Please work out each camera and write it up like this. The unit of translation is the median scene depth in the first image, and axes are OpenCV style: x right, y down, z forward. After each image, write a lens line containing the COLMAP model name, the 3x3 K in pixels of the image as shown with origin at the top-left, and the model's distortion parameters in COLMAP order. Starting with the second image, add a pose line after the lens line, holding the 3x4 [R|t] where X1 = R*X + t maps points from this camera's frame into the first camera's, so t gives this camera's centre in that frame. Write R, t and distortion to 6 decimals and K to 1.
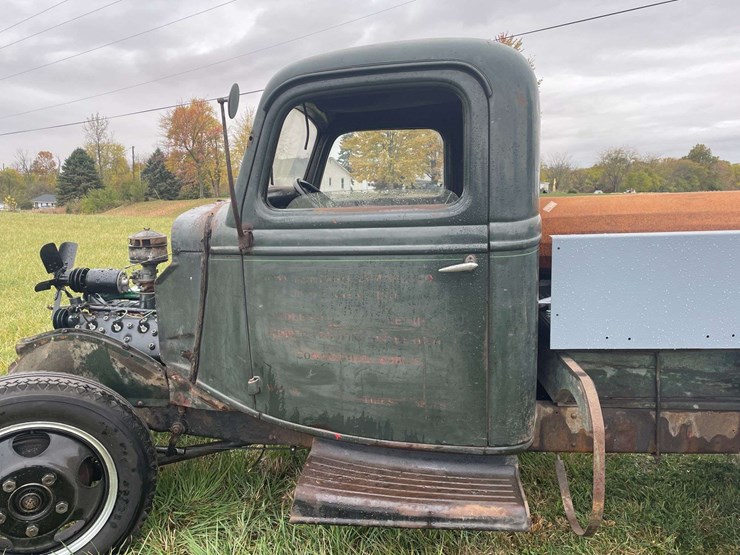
lens RADIAL K [[587.9, 0, 365.0], [0, 587.9, 280.5], [0, 0, 1]] dist [0.064737, -0.049069]
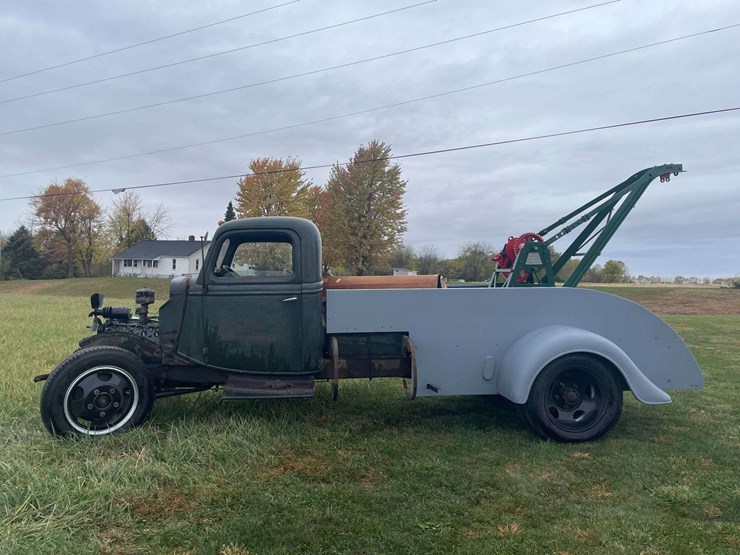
lens RADIAL K [[587.9, 0, 373.3], [0, 587.9, 277.0], [0, 0, 1]] dist [0.064737, -0.049069]
pose [[0.976753, 0.022610, 0.213174, -0.035010], [0.009324, 0.989001, -0.147618, 0.209313], [-0.214167, 0.146174, 0.965798, -1.289366]]
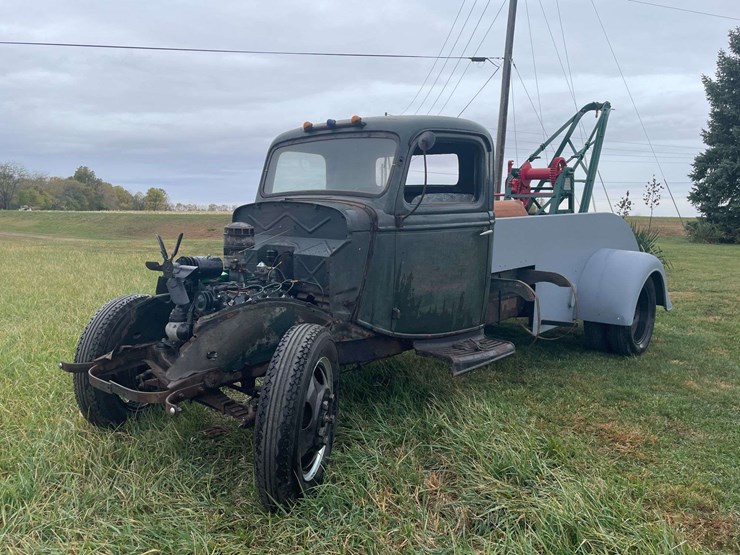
lens RADIAL K [[587.9, 0, 372.7], [0, 587.9, 285.2], [0, 0, 1]] dist [0.064737, -0.049069]
pose [[0.573530, -0.090010, 0.814224, -1.322199], [0.109488, 0.993450, 0.032701, 0.036601], [-0.811834, 0.070393, 0.579629, 0.103301]]
